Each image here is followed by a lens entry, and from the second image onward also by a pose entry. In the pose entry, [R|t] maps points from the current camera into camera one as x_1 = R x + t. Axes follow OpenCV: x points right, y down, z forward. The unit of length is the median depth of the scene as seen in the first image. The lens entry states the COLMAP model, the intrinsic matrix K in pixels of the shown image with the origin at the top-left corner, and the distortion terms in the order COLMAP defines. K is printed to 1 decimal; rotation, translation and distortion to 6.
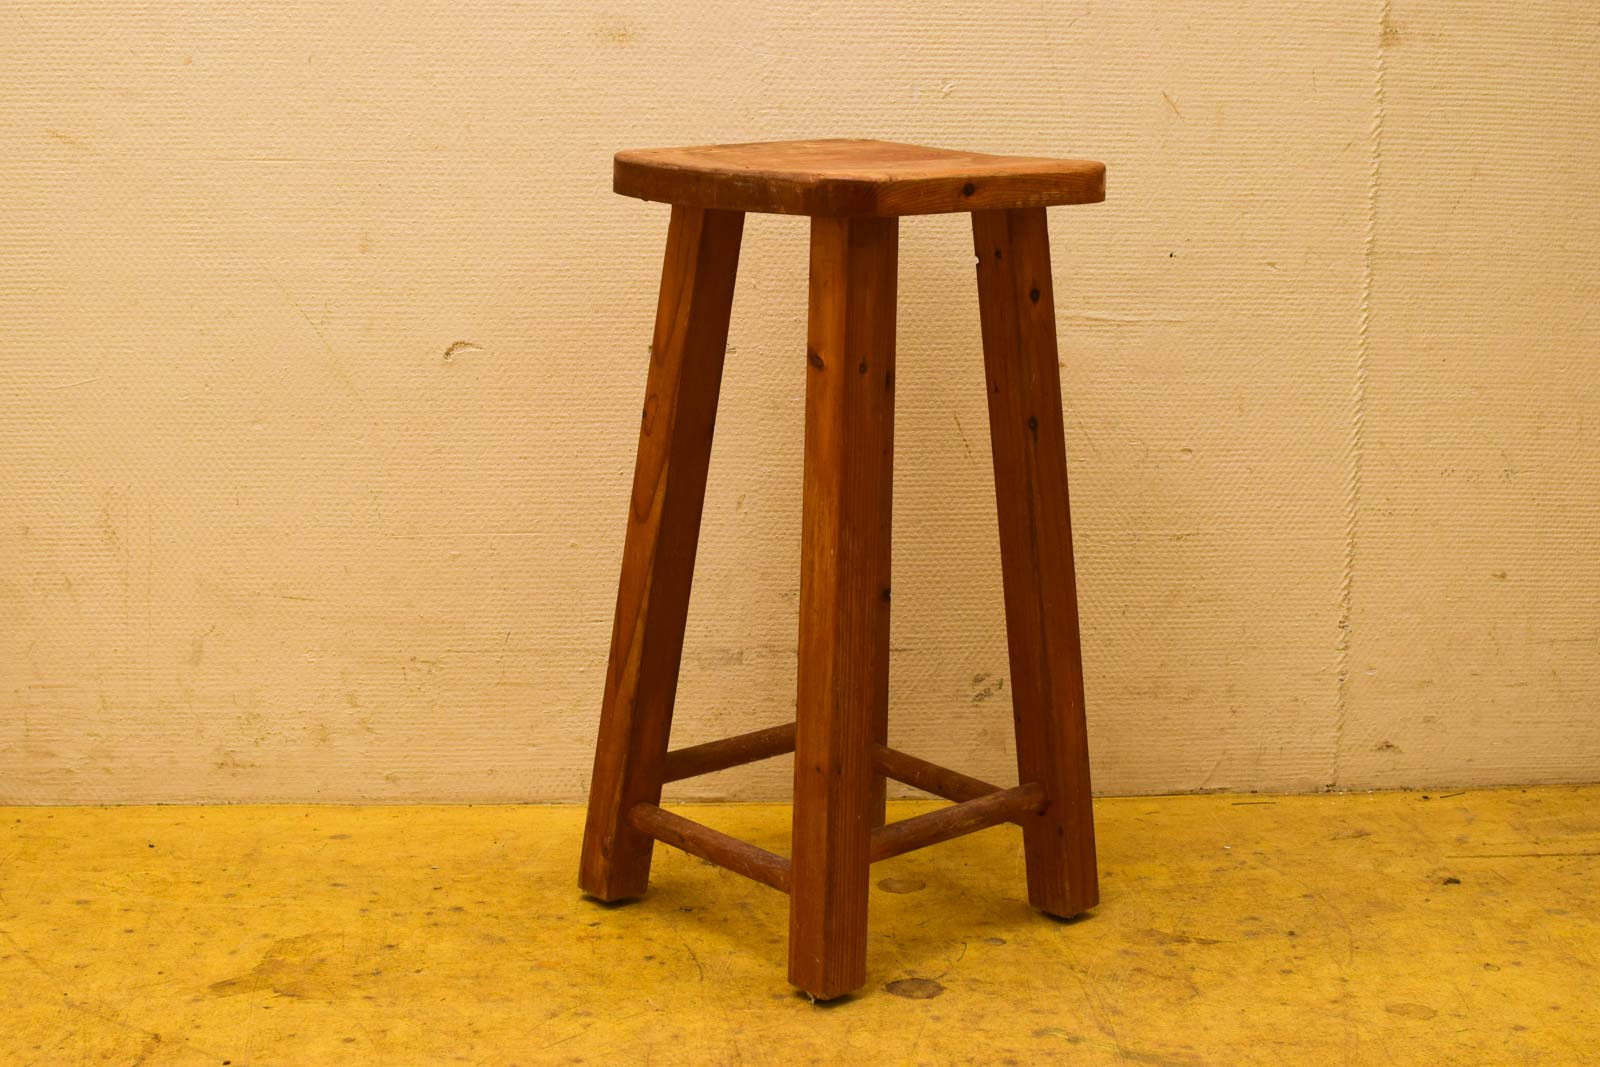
lens RADIAL K [[2397.3, 0, 800.0], [0, 2397.3, 533.5], [0, 0, 1]] dist [-0.199594, 0.181501]
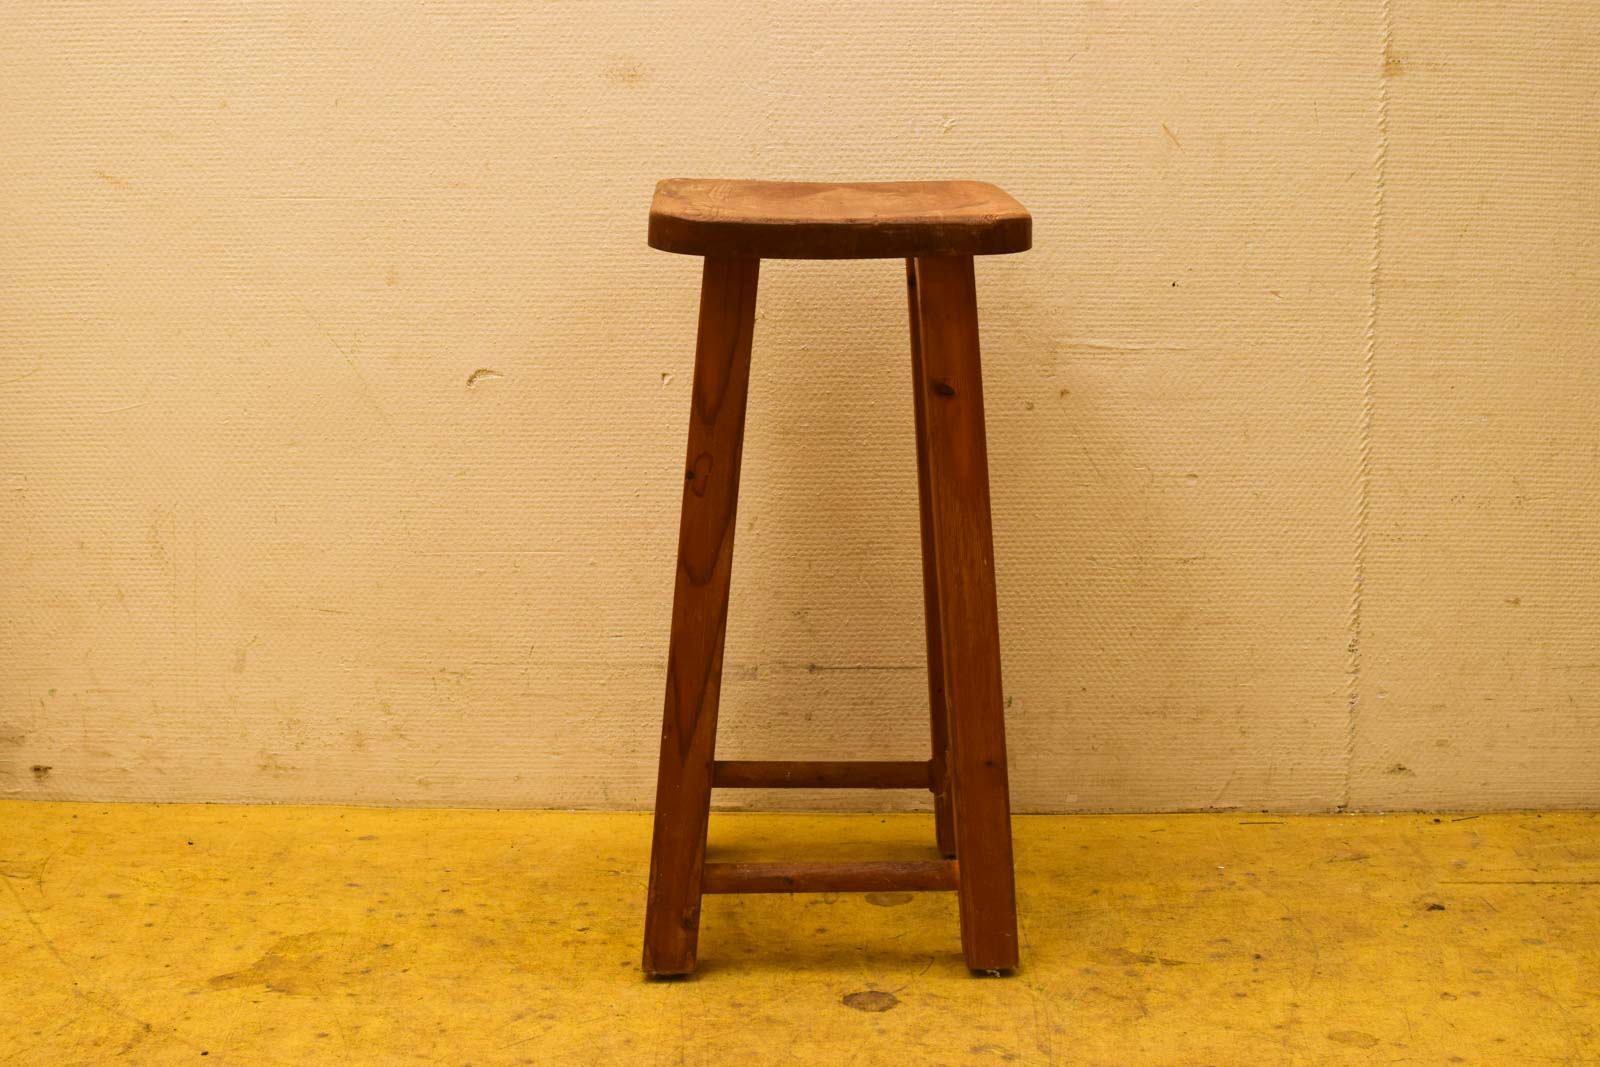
lens RADIAL K [[2397.3, 0, 800.0], [0, 2397.3, 533.5], [0, 0, 1]] dist [-0.199594, 0.181501]
pose [[0.994488, 0.009143, -0.104454, 0.107360], [-0.008137, 0.999916, 0.010051, -0.020054], [0.104538, -0.009145, 0.994479, -0.029826]]
